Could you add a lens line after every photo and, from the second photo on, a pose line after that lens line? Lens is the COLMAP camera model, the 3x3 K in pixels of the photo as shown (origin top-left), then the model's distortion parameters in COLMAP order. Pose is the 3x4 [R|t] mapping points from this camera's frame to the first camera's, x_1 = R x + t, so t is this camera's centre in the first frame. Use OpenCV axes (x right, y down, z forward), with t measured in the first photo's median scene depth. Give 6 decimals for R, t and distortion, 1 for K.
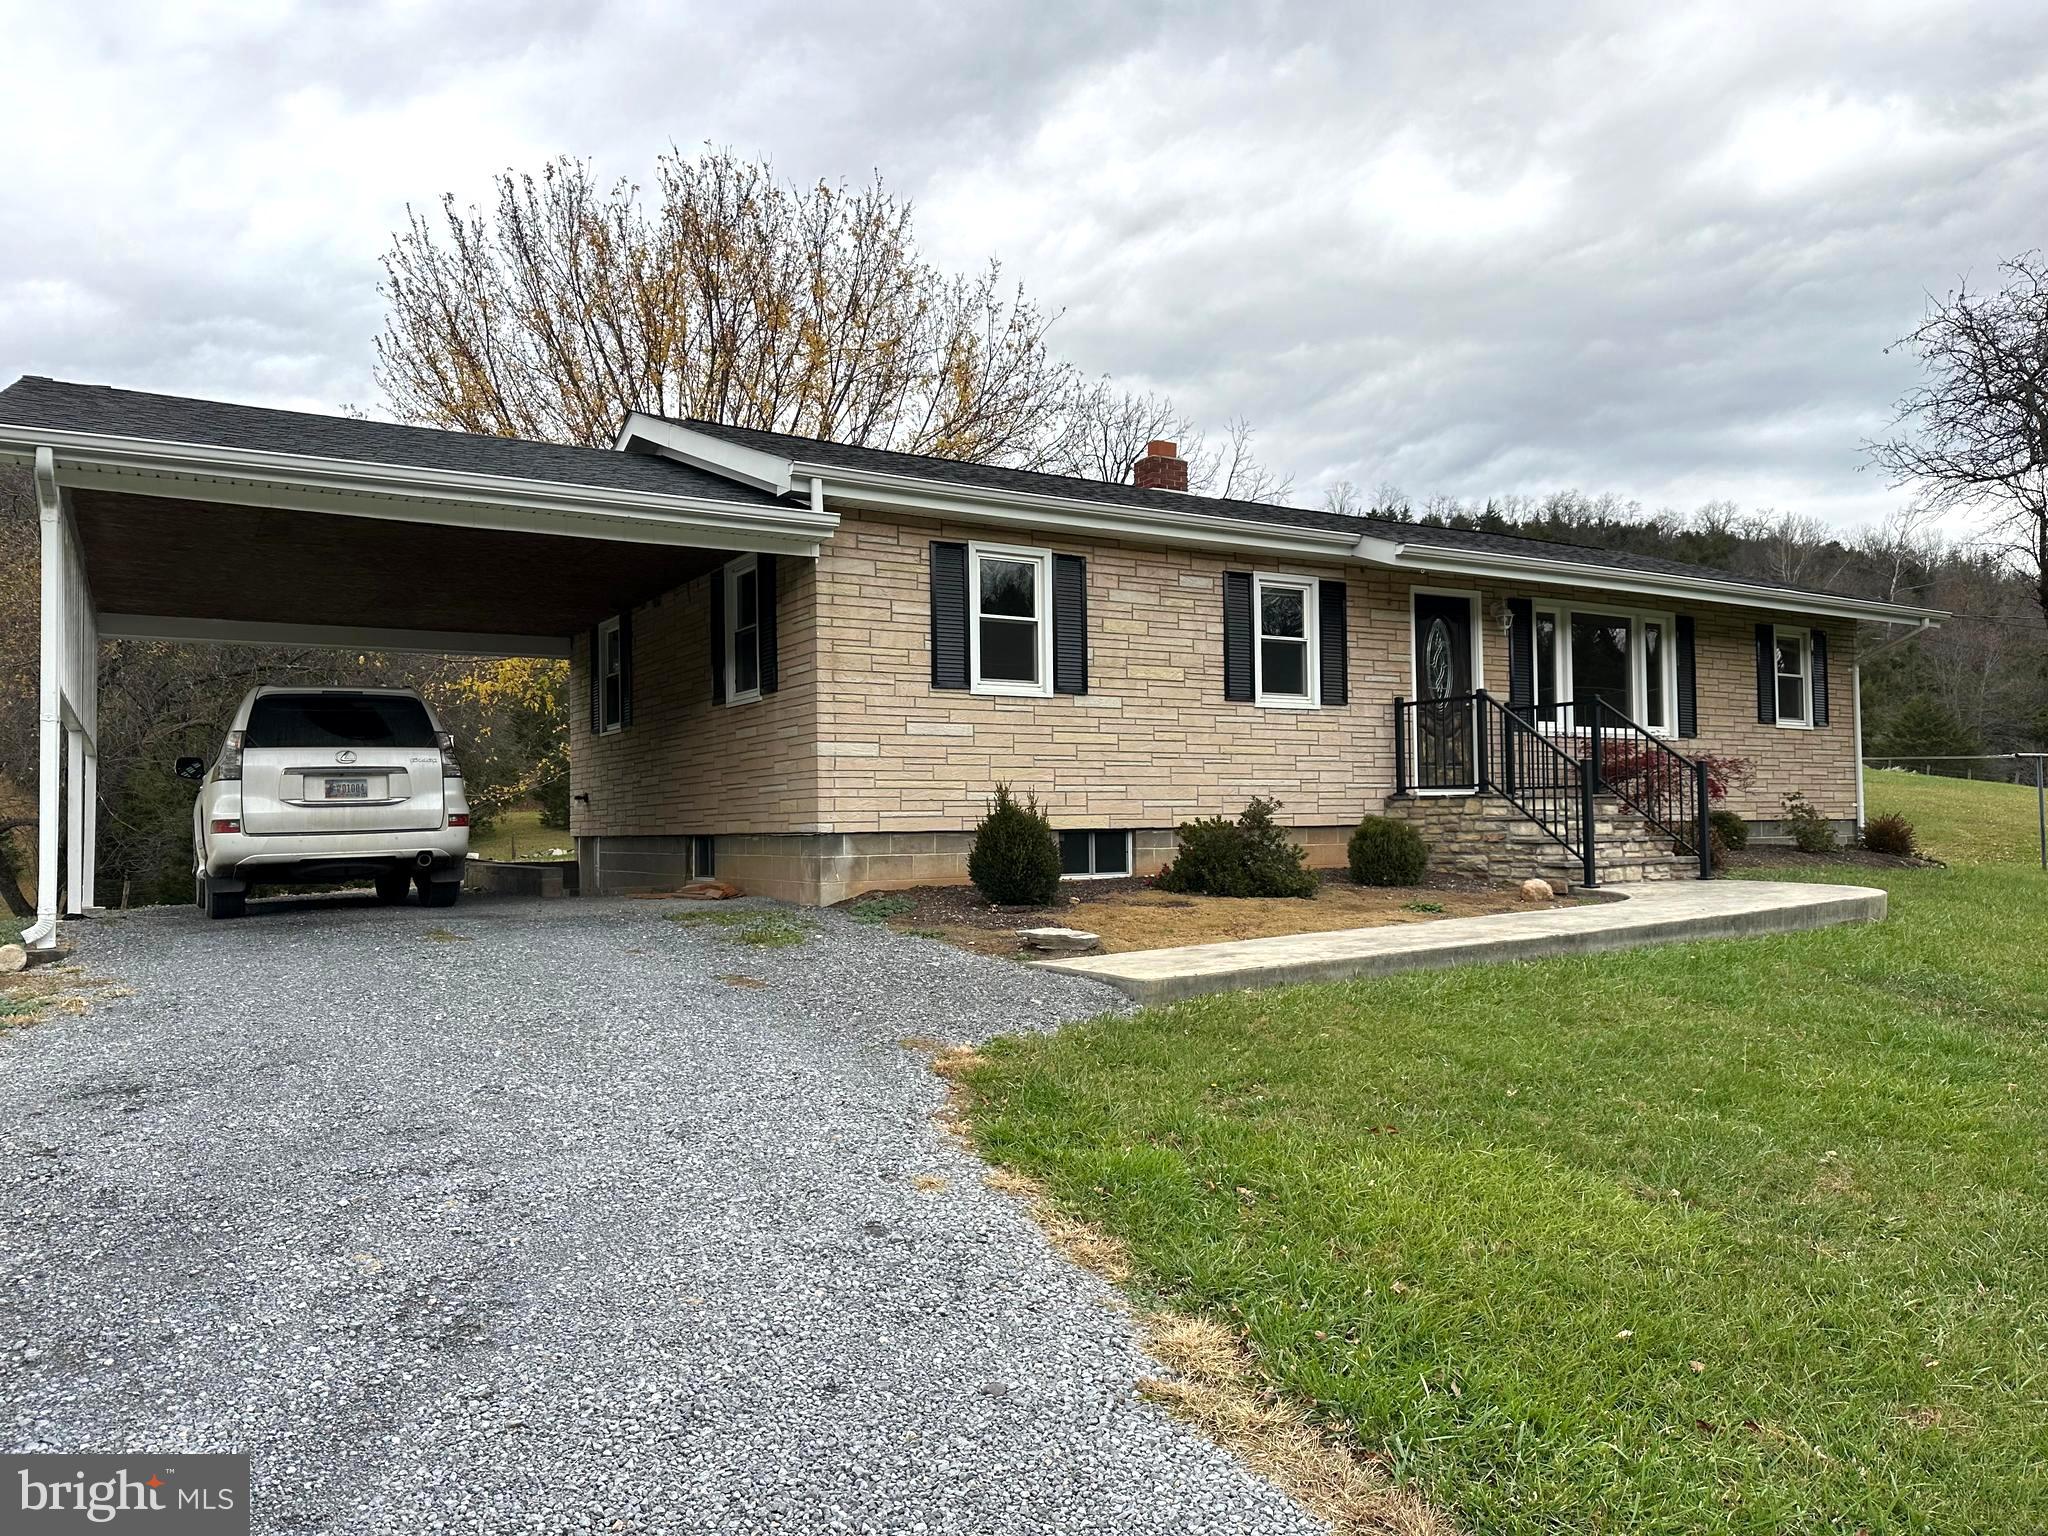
lens RADIAL K [[1471.9, 0, 1031.1], [0, 1471.9, 783.2], [0, 0, 1]] dist [0.038359, -0.042154]
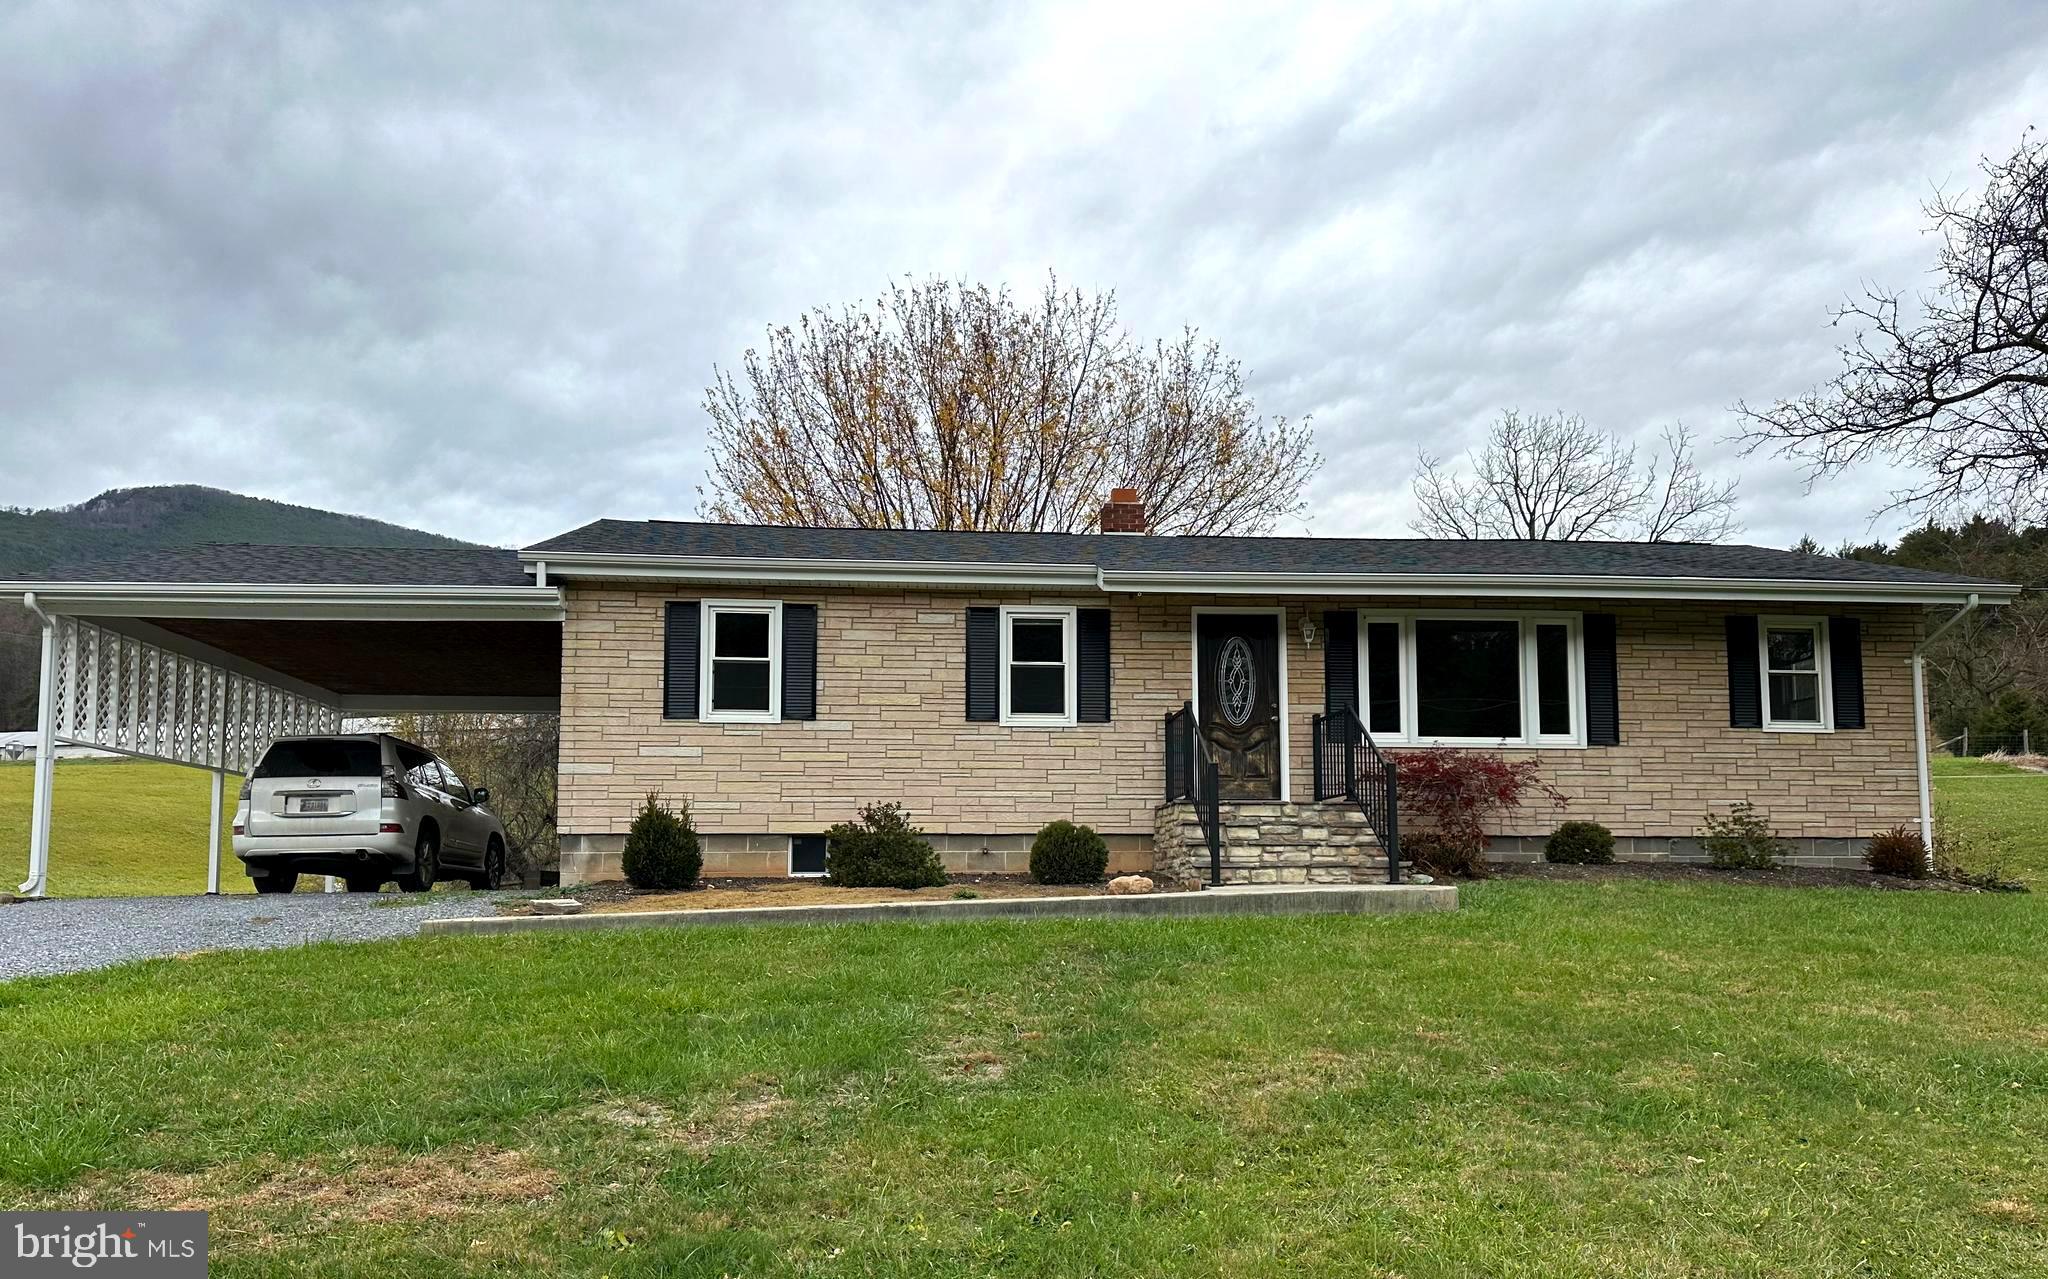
lens RADIAL K [[1407.2, 0, 1025.0], [0, 1407.2, 771.9], [0, 0, 1]] dist [0.065587, -0.083994]
pose [[0.893691, -0.027445, -0.447843, 0.674572], [0.003641, 0.998538, -0.053926, 0.041984], [0.448669, 0.046562, 0.892484, 0.065171]]
